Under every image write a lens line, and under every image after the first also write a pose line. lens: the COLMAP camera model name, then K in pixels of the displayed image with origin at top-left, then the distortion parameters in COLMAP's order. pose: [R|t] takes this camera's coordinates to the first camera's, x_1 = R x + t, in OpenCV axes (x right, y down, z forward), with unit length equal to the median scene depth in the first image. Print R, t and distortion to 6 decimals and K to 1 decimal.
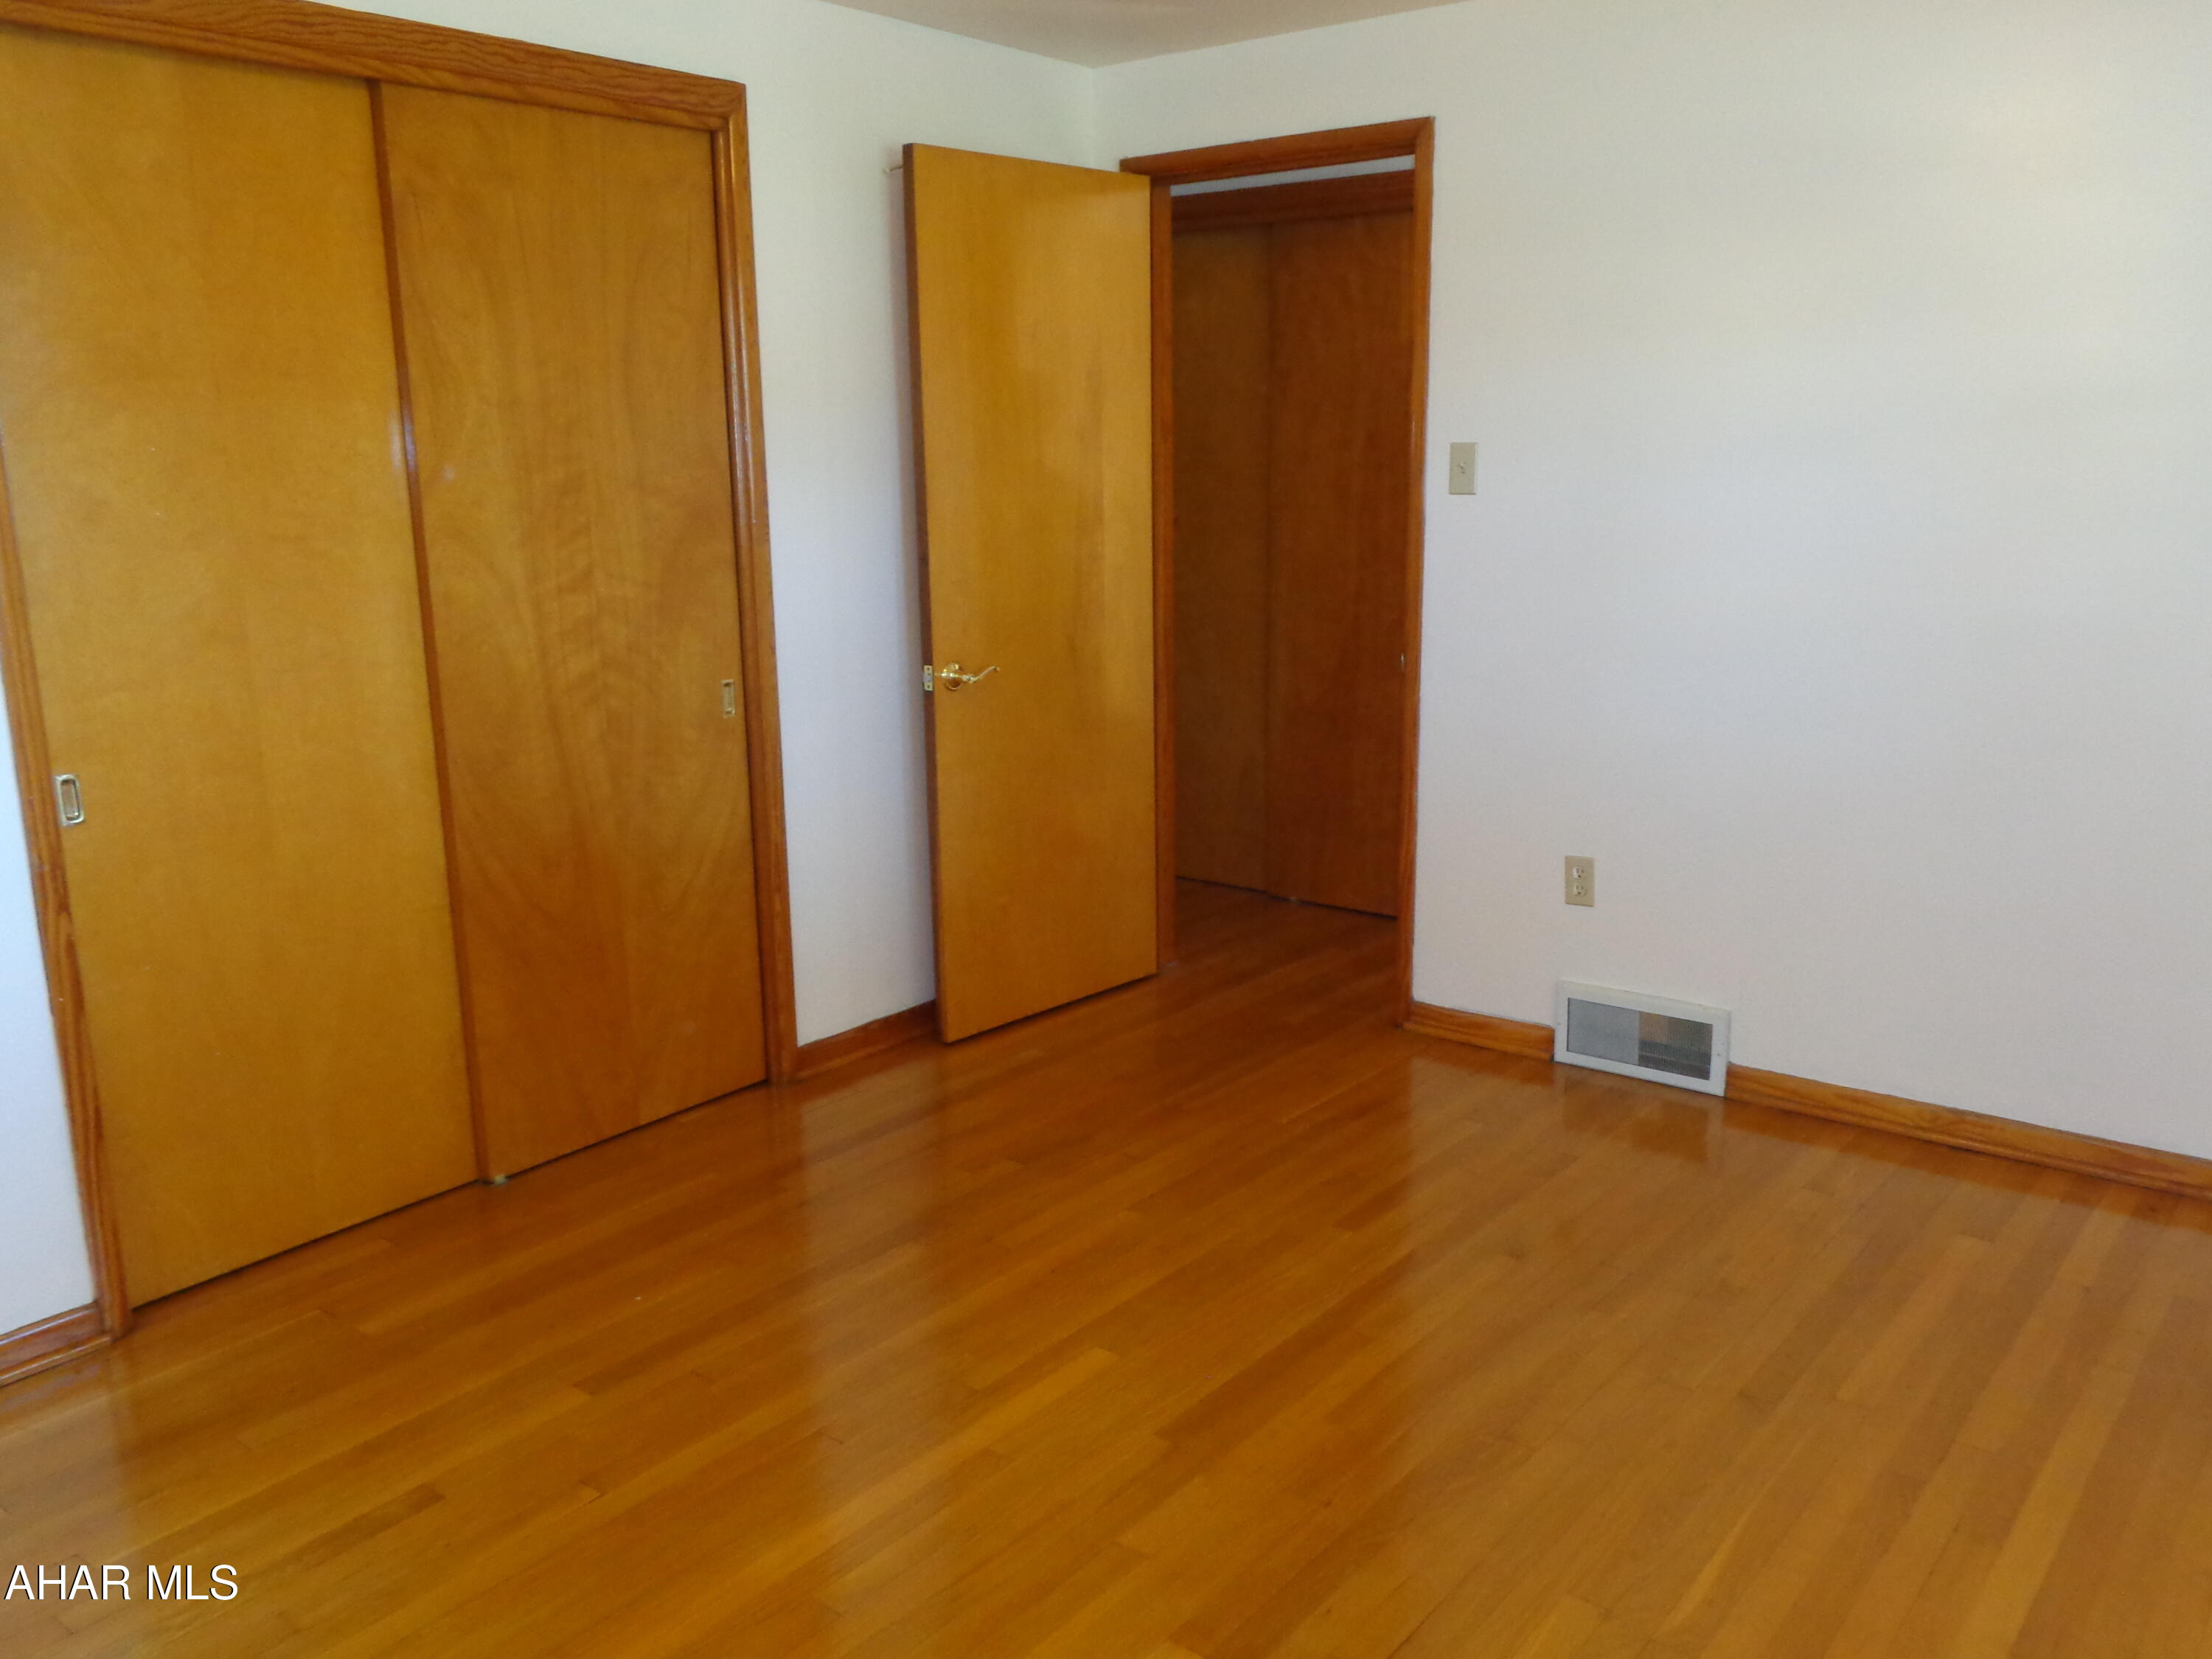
lens RADIAL K [[1788.6, 0, 1106.0], [0, 1788.6, 829.5], [0, 0, 1]] dist [0.007012, 0.002509]
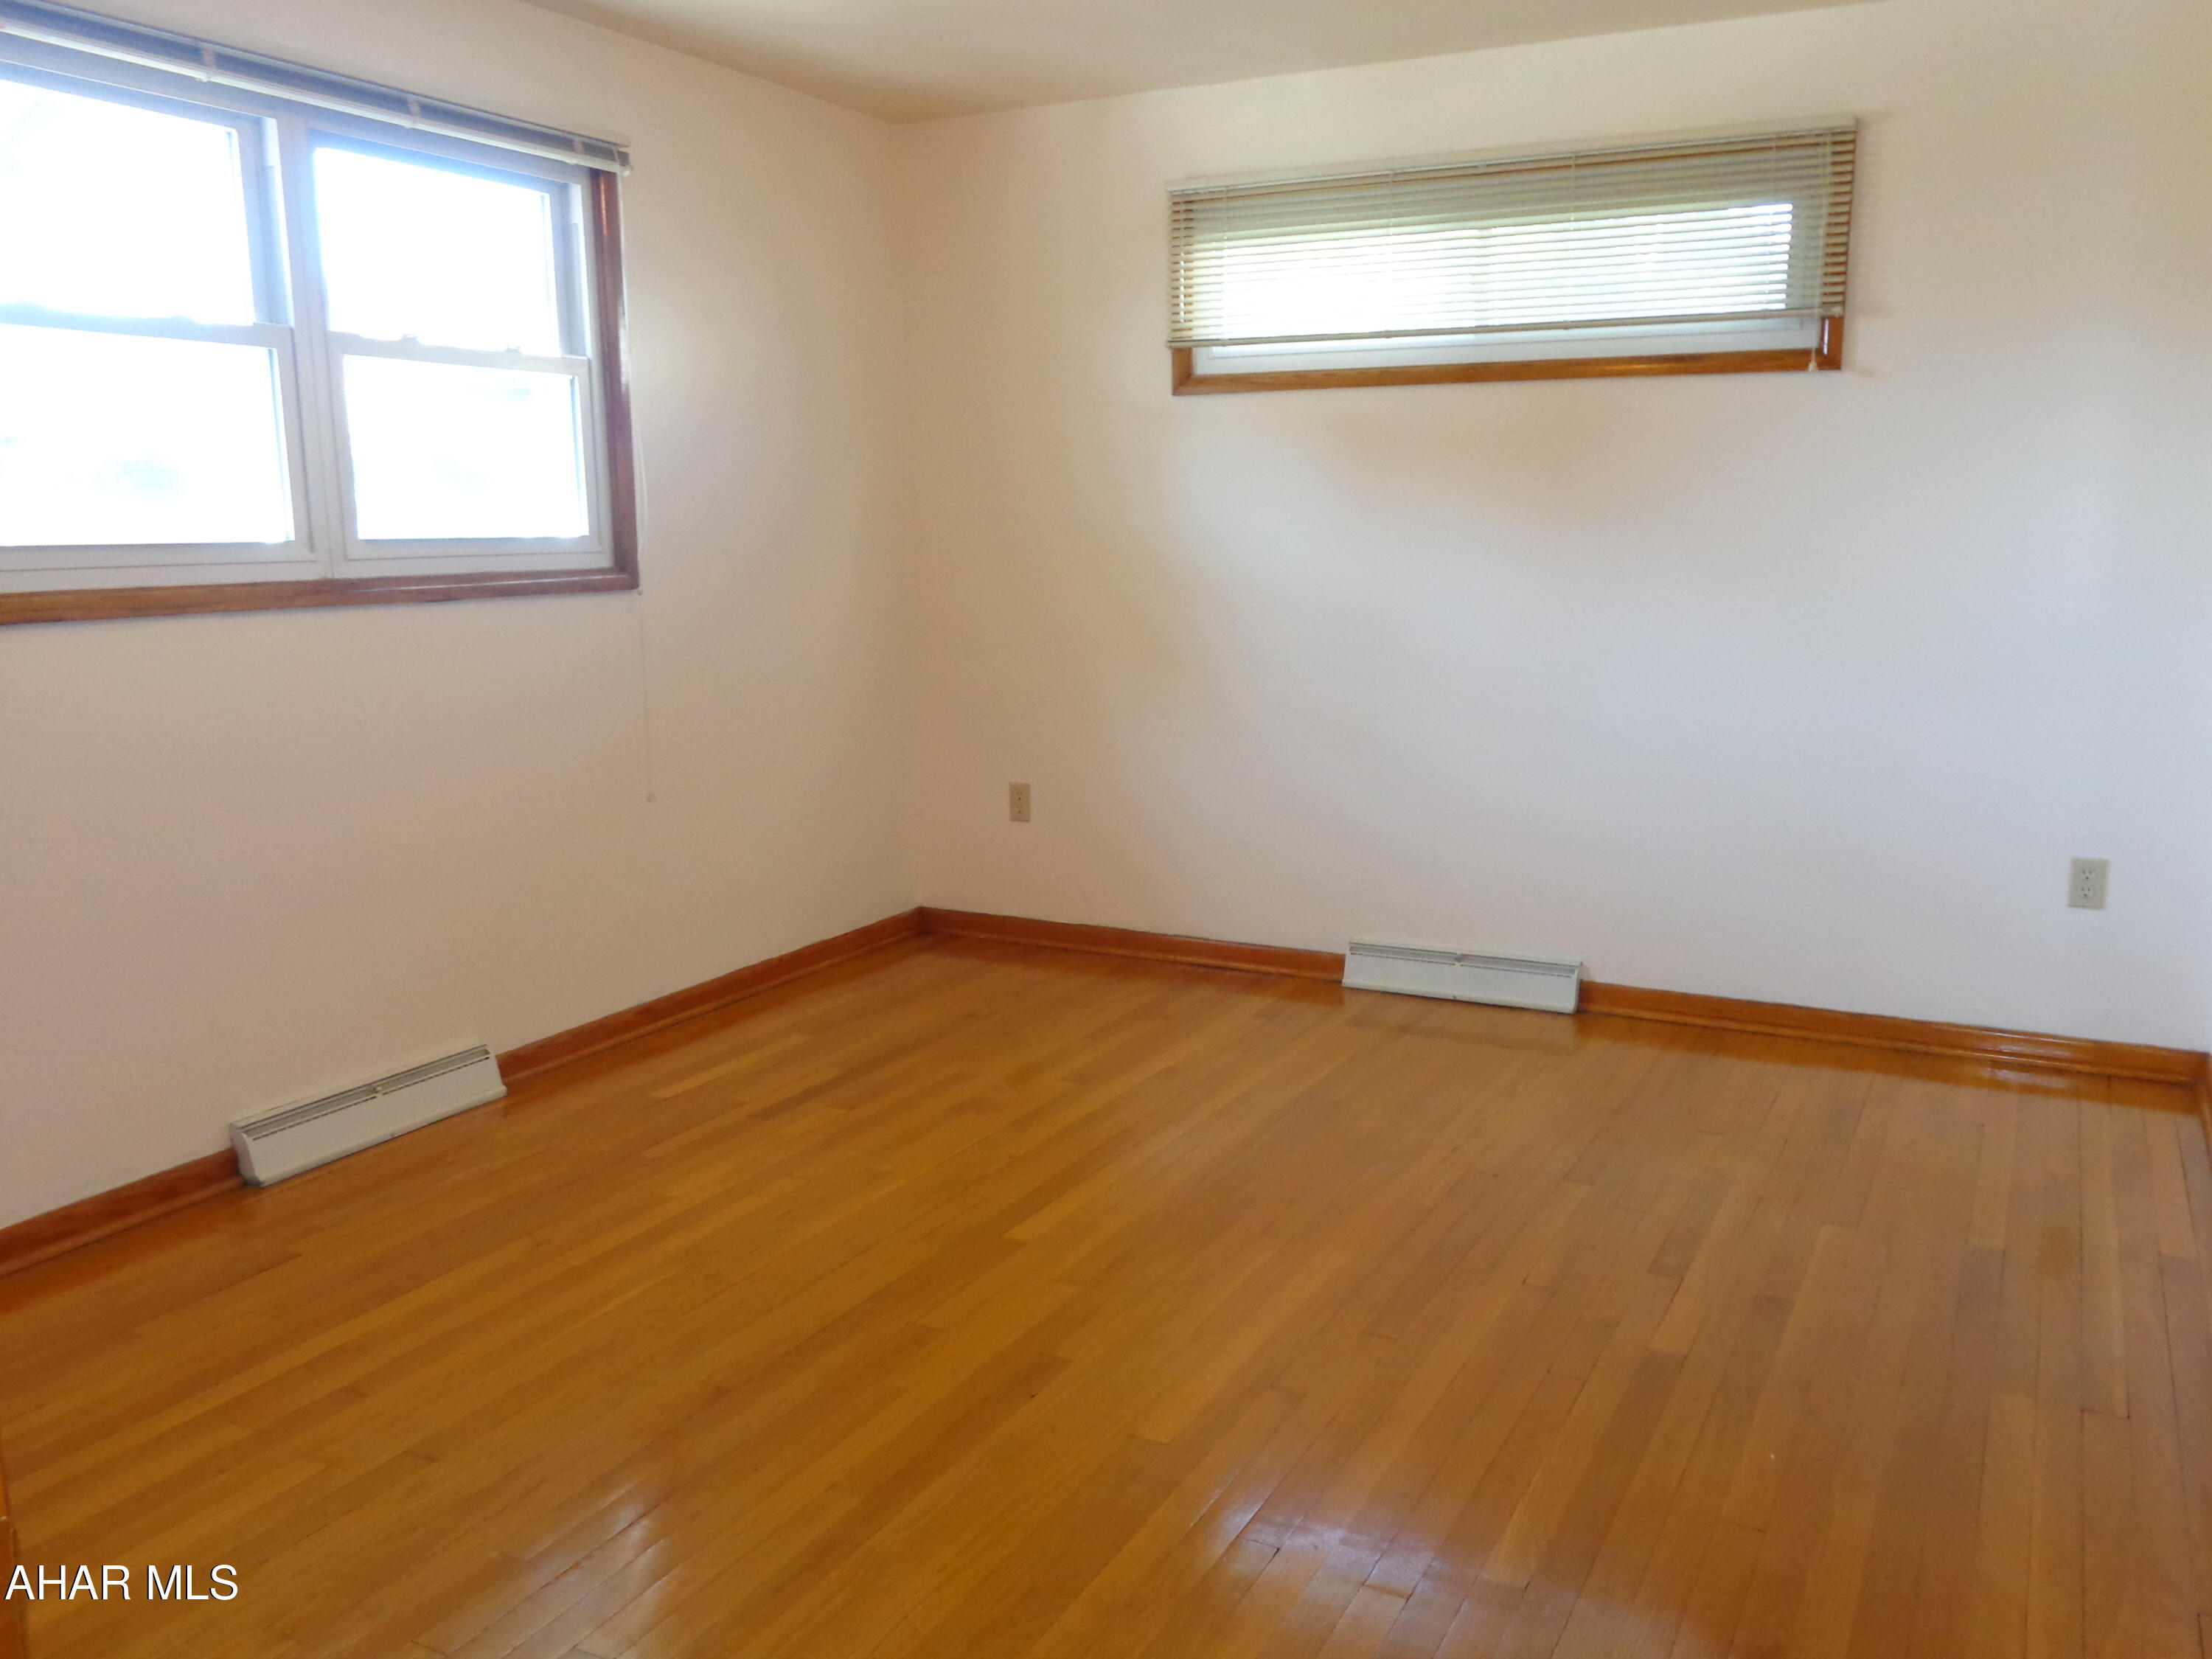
lens RADIAL K [[1788.6, 0, 1106.0], [0, 1788.6, 829.5], [0, 0, 1]] dist [0.007012, 0.002509]
pose [[-0.981905, 0.059925, -0.179641, 0.173371], [-0.011316, 0.928351, 0.371534, -0.326605], [0.189034, 0.366844, -0.910874, 1.832685]]
